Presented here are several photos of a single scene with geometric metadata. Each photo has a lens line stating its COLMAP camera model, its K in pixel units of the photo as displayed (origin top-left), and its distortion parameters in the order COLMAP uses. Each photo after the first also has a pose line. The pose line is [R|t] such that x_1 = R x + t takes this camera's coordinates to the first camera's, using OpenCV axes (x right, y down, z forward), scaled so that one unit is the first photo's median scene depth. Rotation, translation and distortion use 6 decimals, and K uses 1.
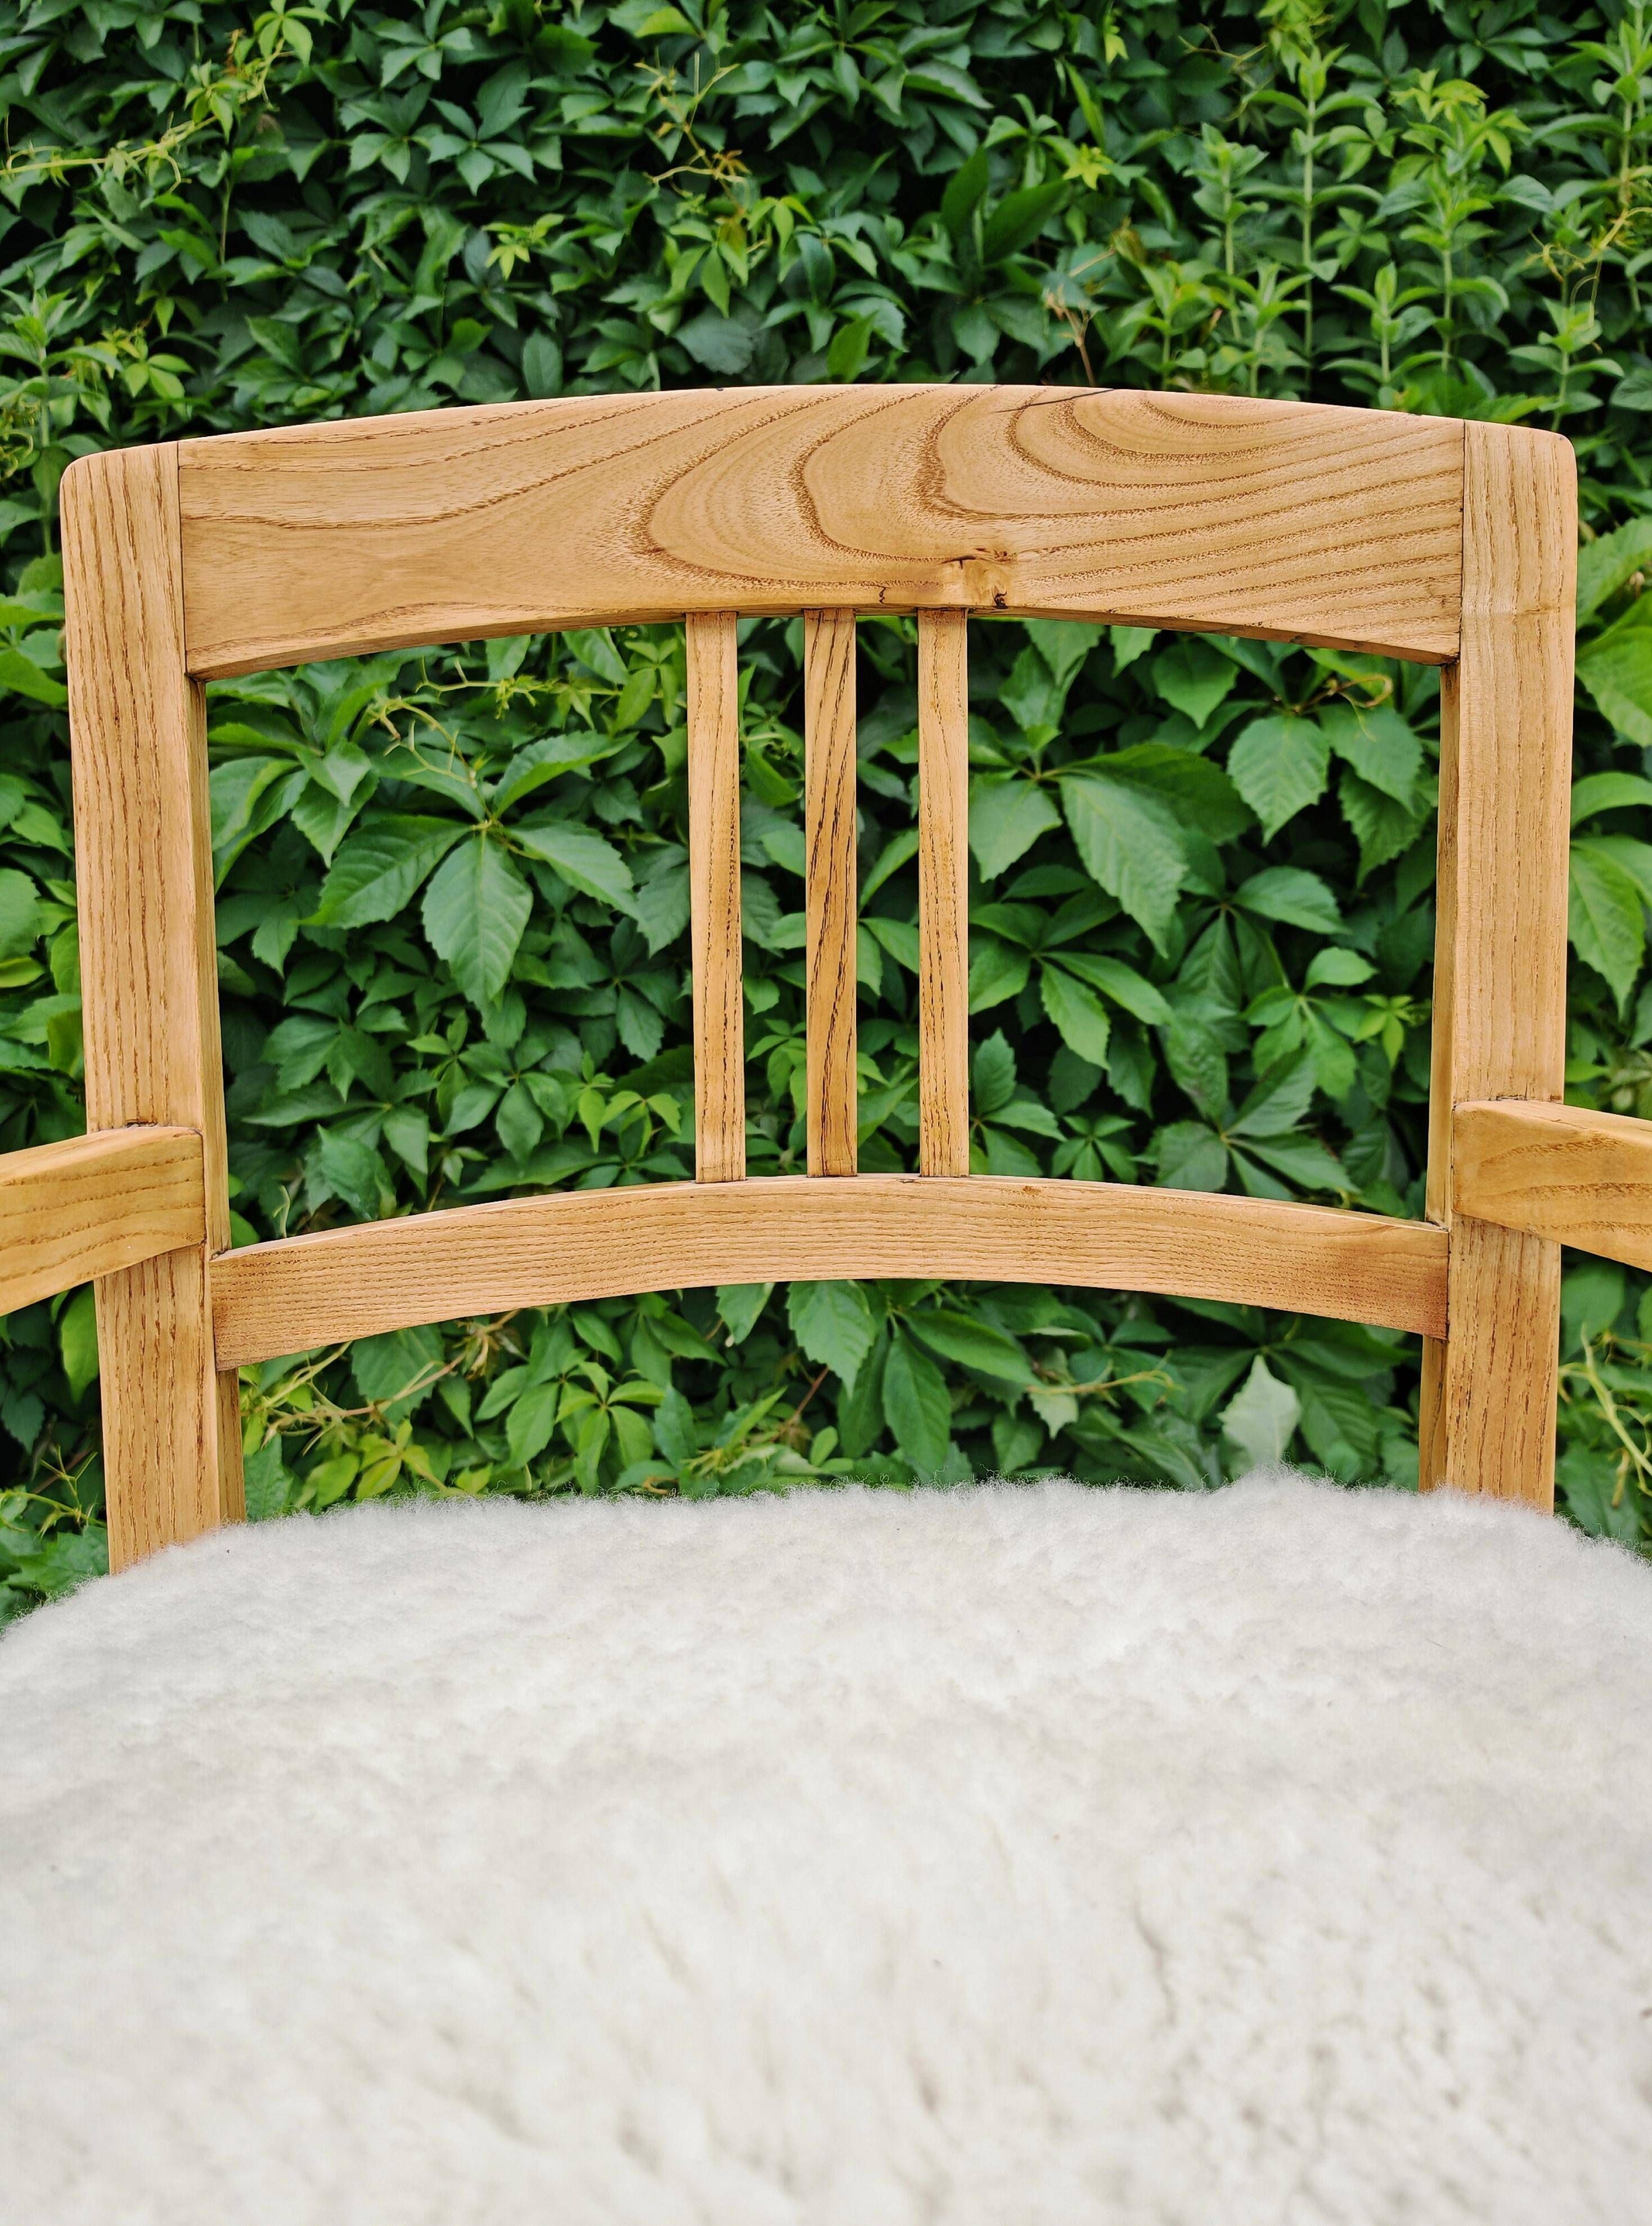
lens RADIAL K [[1921.0, 0, 881.9], [0, 1921.0, 1184.8], [0, 0, 1]] dist [0.001790, -0.017460]
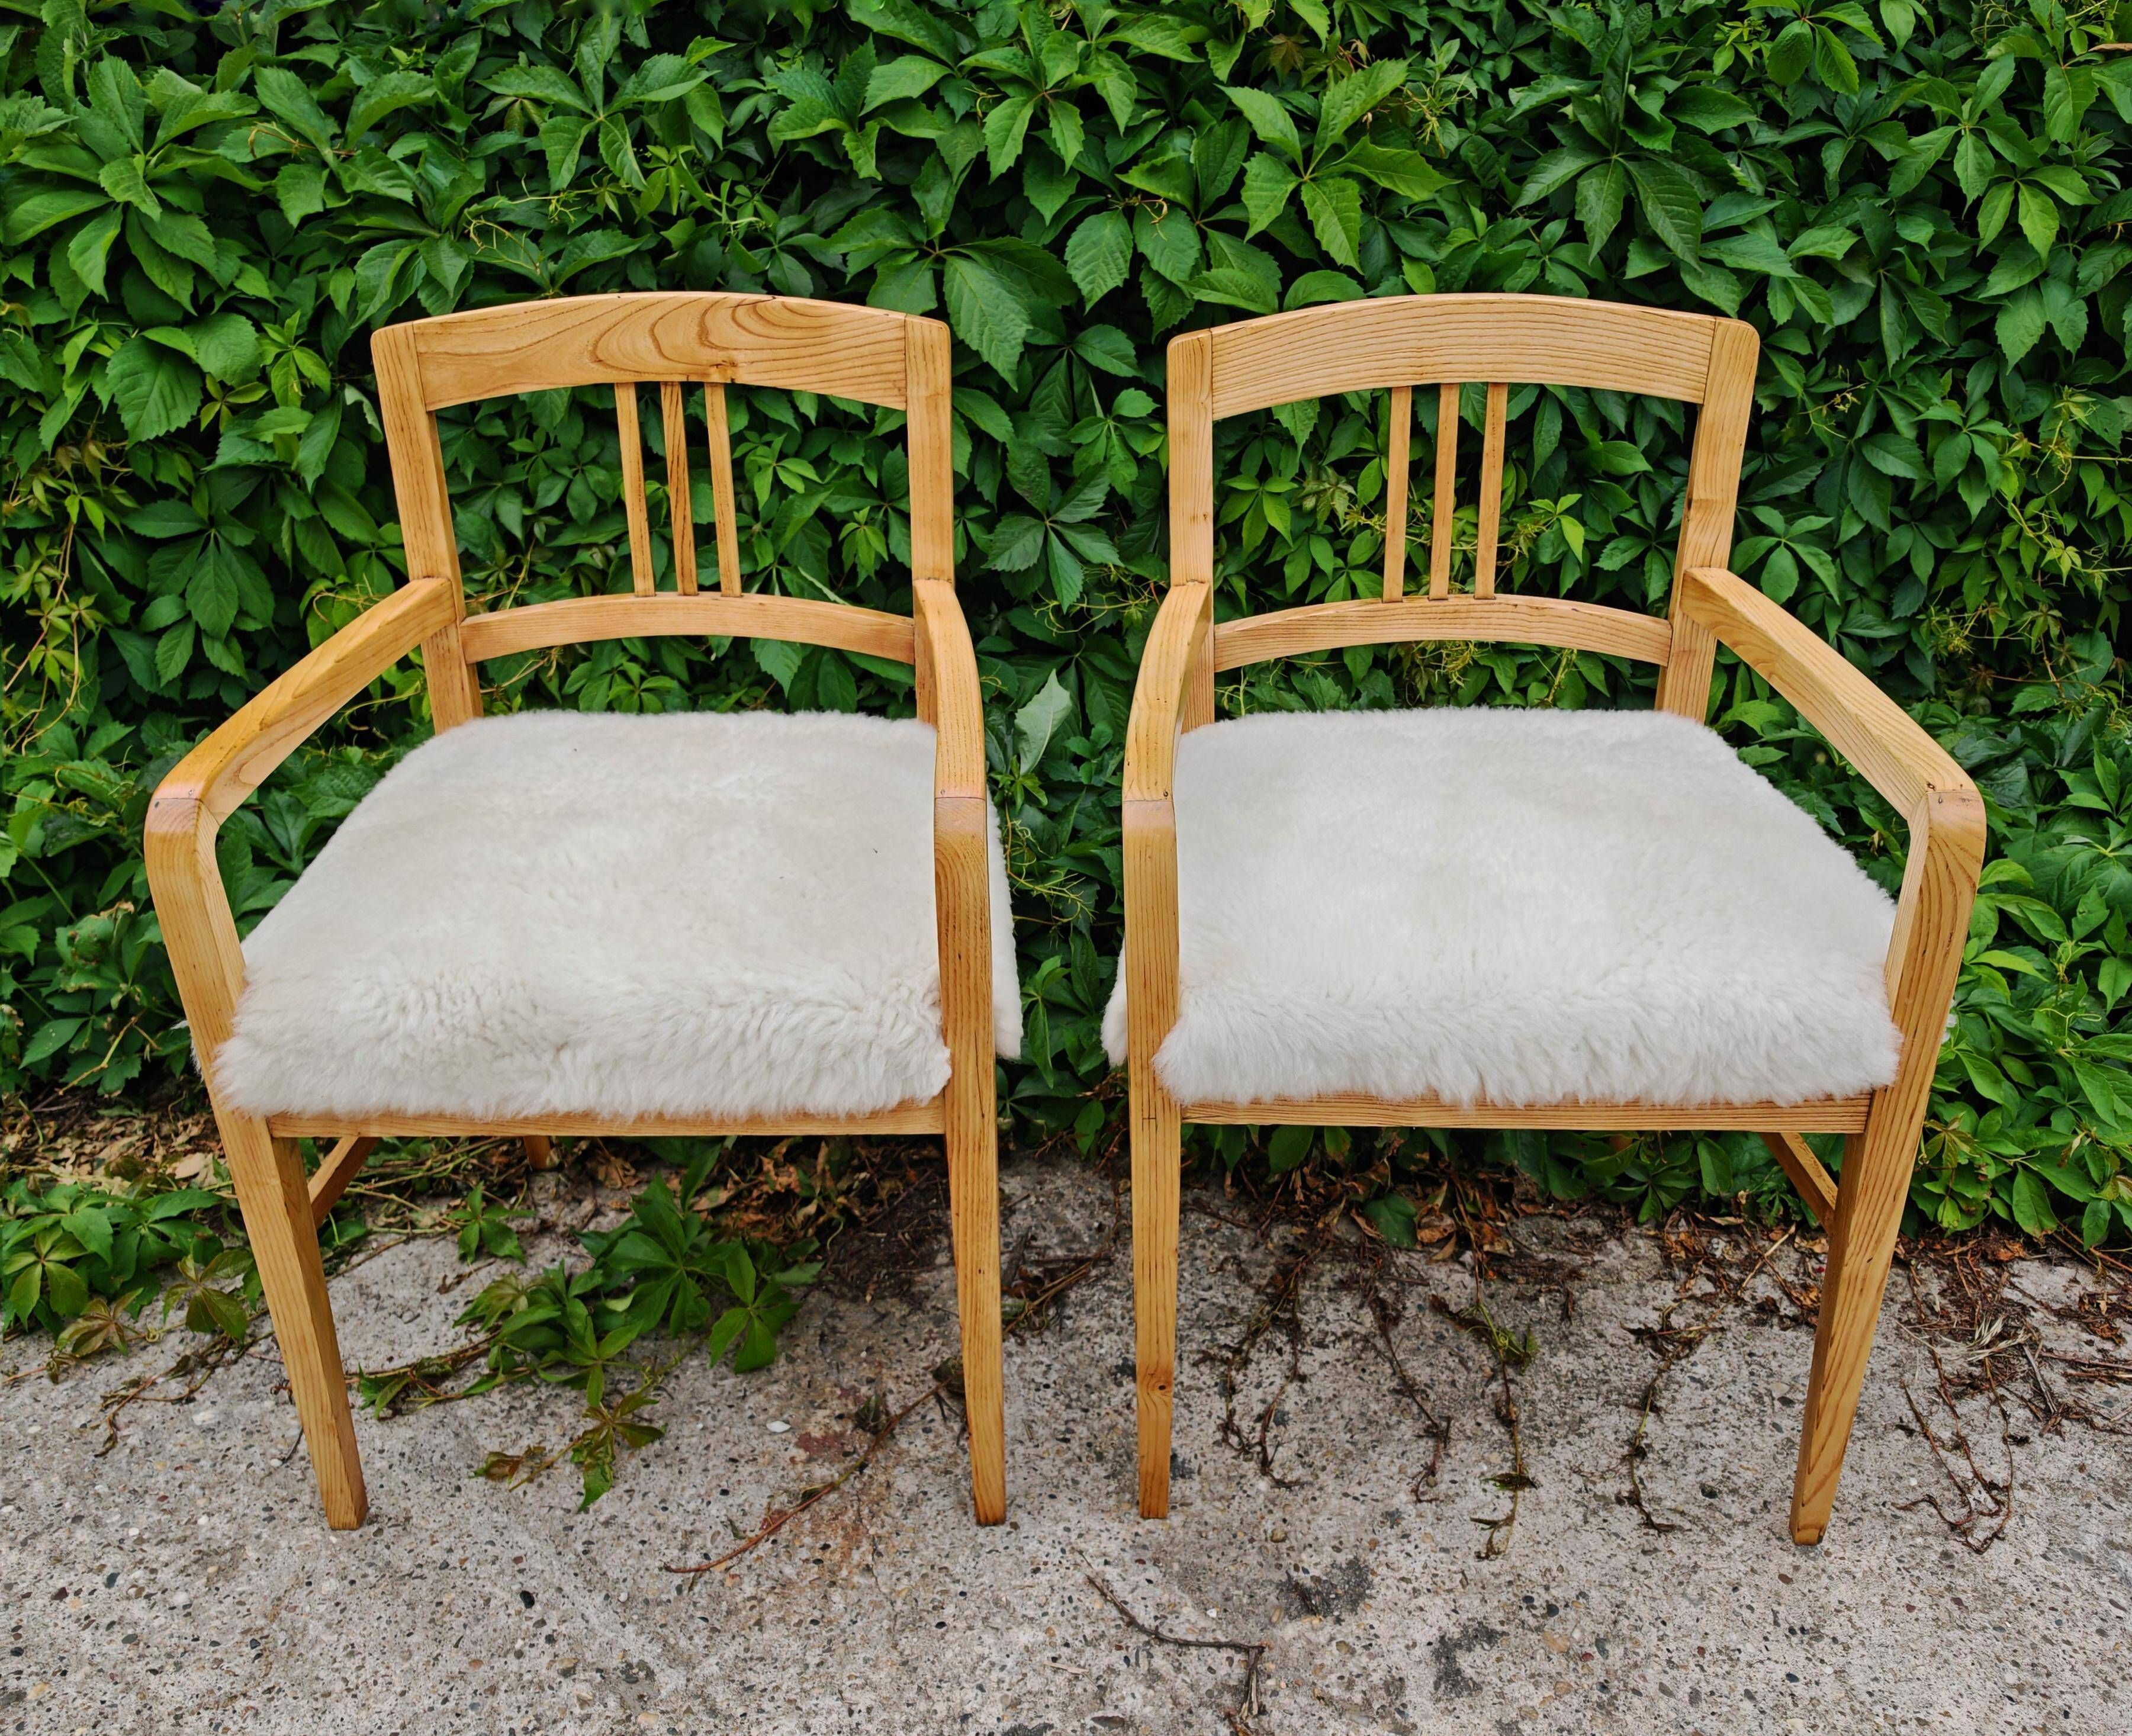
lens RADIAL K [[1748.9, 0, 1087.0], [0, 1748.9, 893.3], [0, 0, 1]] dist [-0.016978, 0.014673]
pose [[0.999247, 0.038614, -0.003821, 0.192810], [-0.035140, 0.942284, 0.332965, -0.177229], [0.016458, -0.332580, 0.942931, -0.351325]]
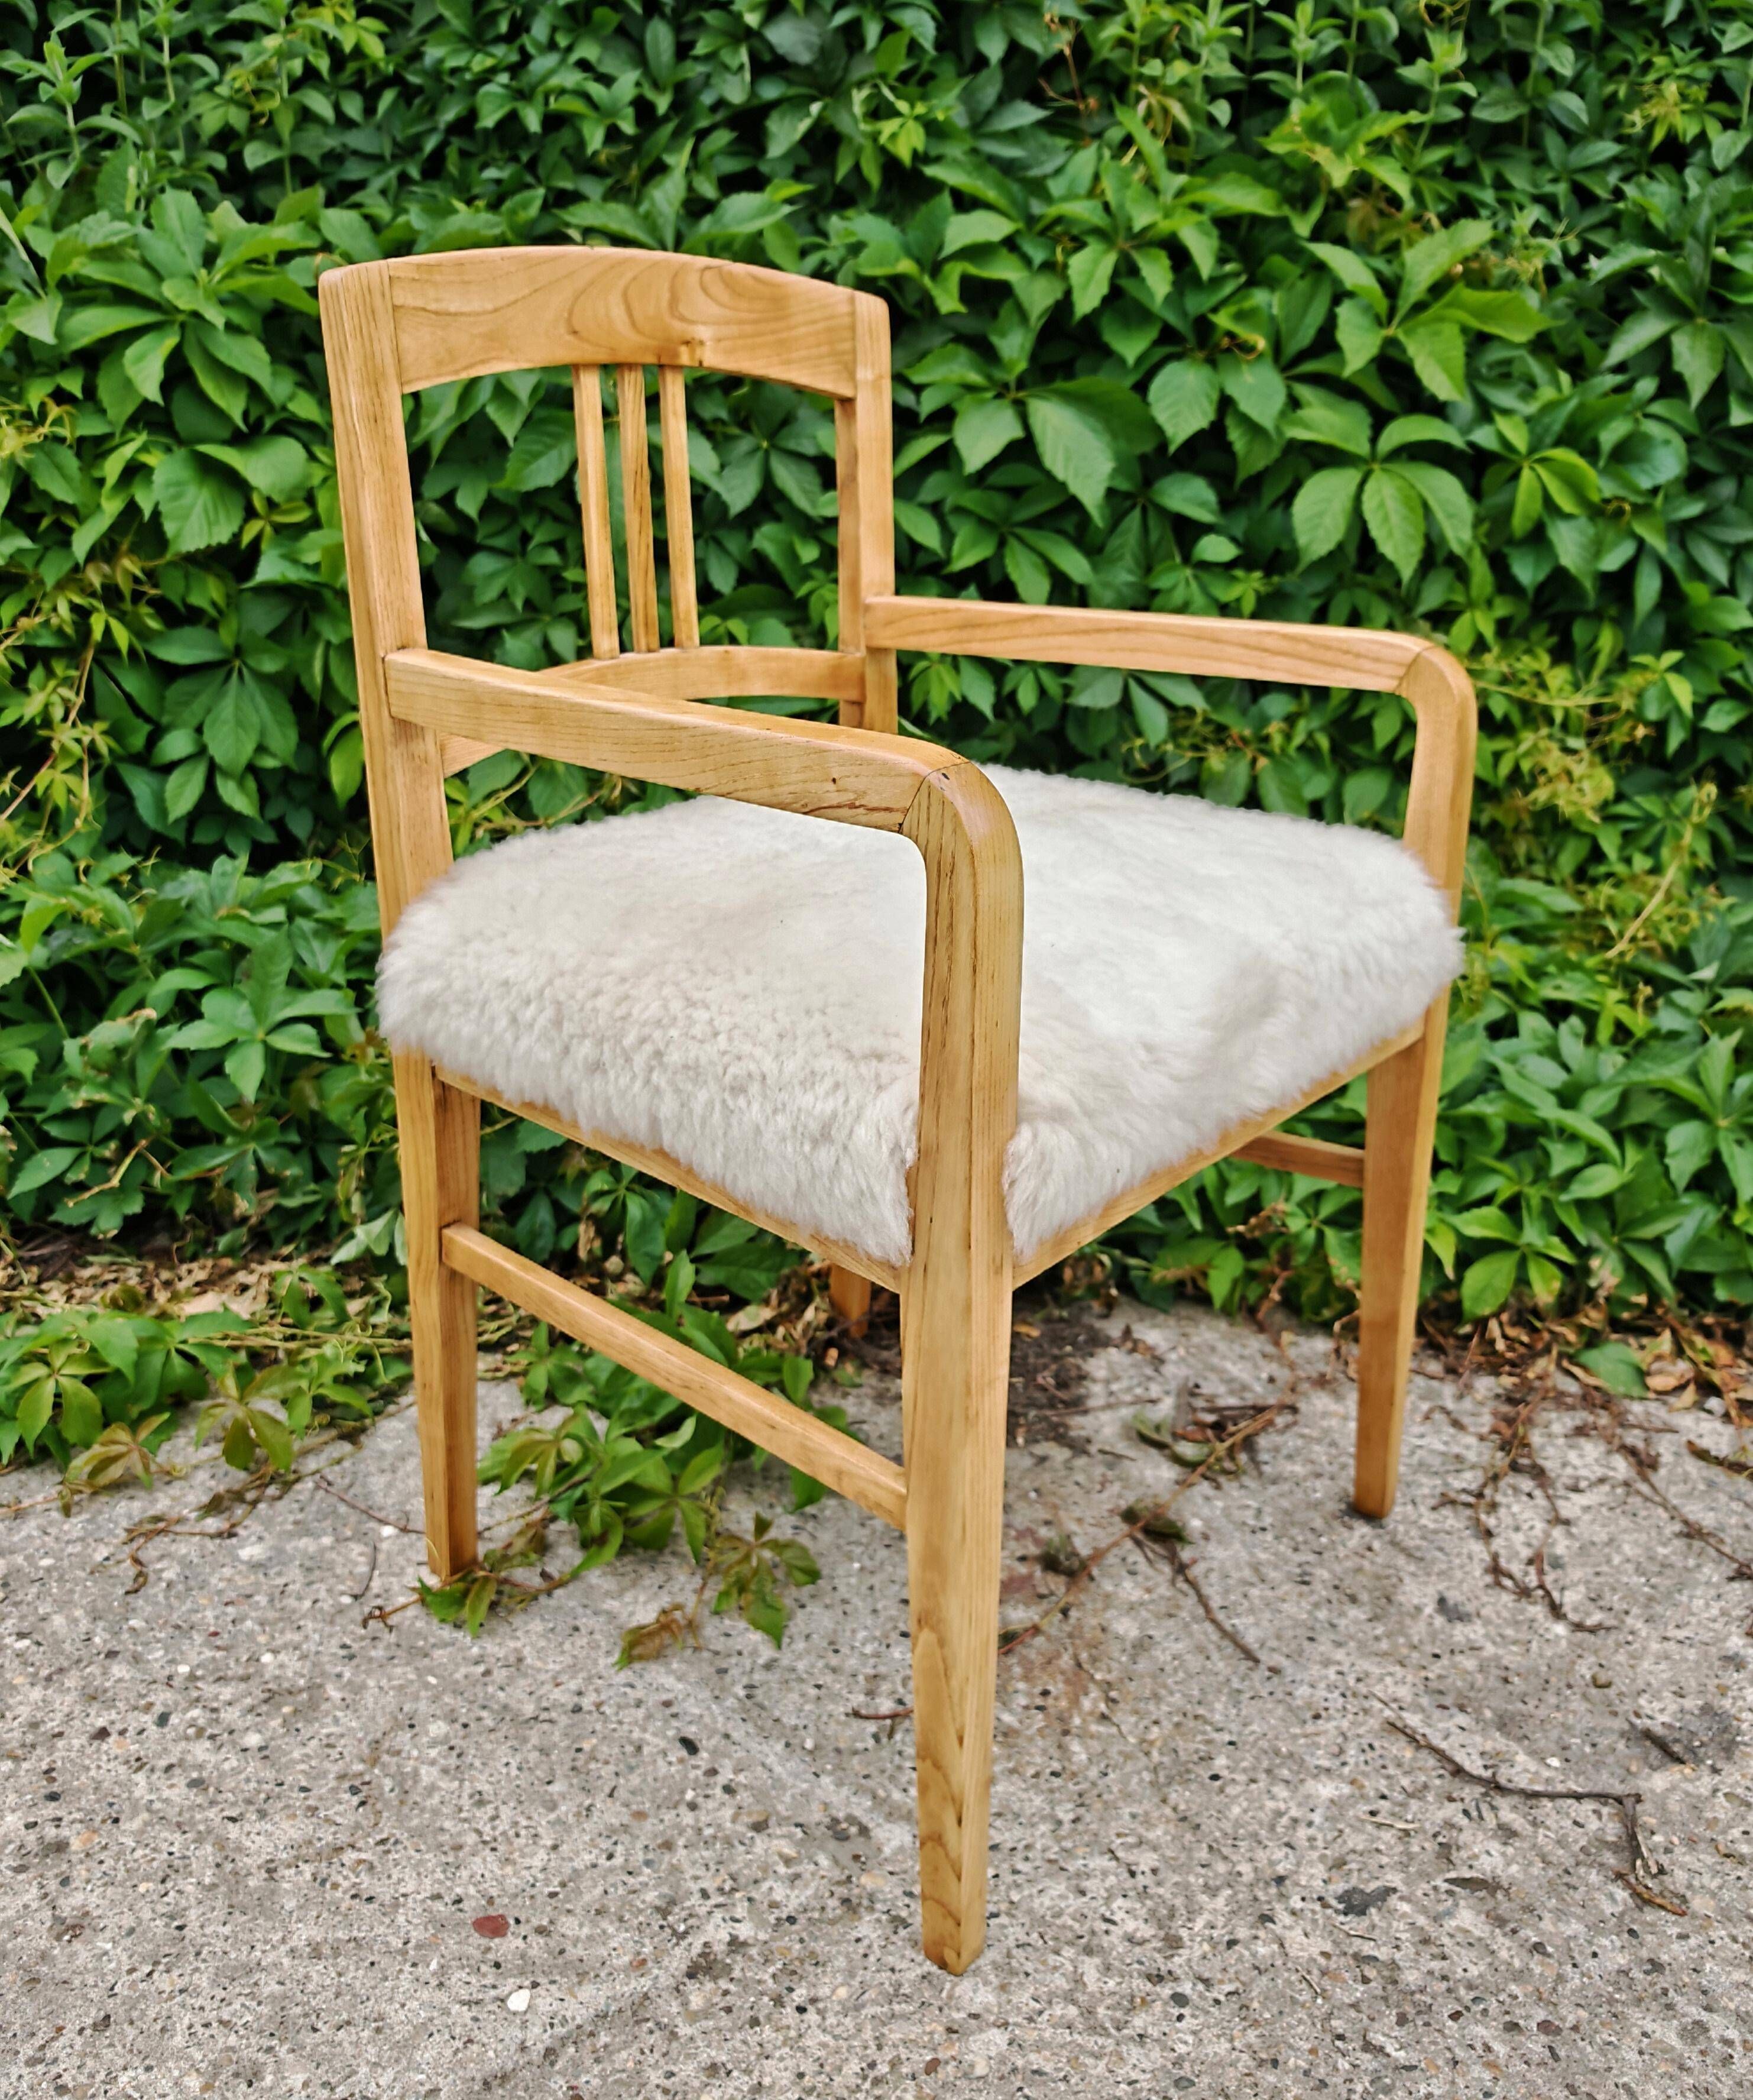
lens RADIAL K [[1767.6, 0, 913.5], [0, 1767.6, 1022.9], [0, 0, 1]] dist [-0.028852, 0.025345]
pose [[0.998899, 0.046913, -0.000836, 0.028556], [-0.046060, 0.983829, 0.173087, 0.014224], [0.008942, -0.172858, 0.984906, -0.298663]]
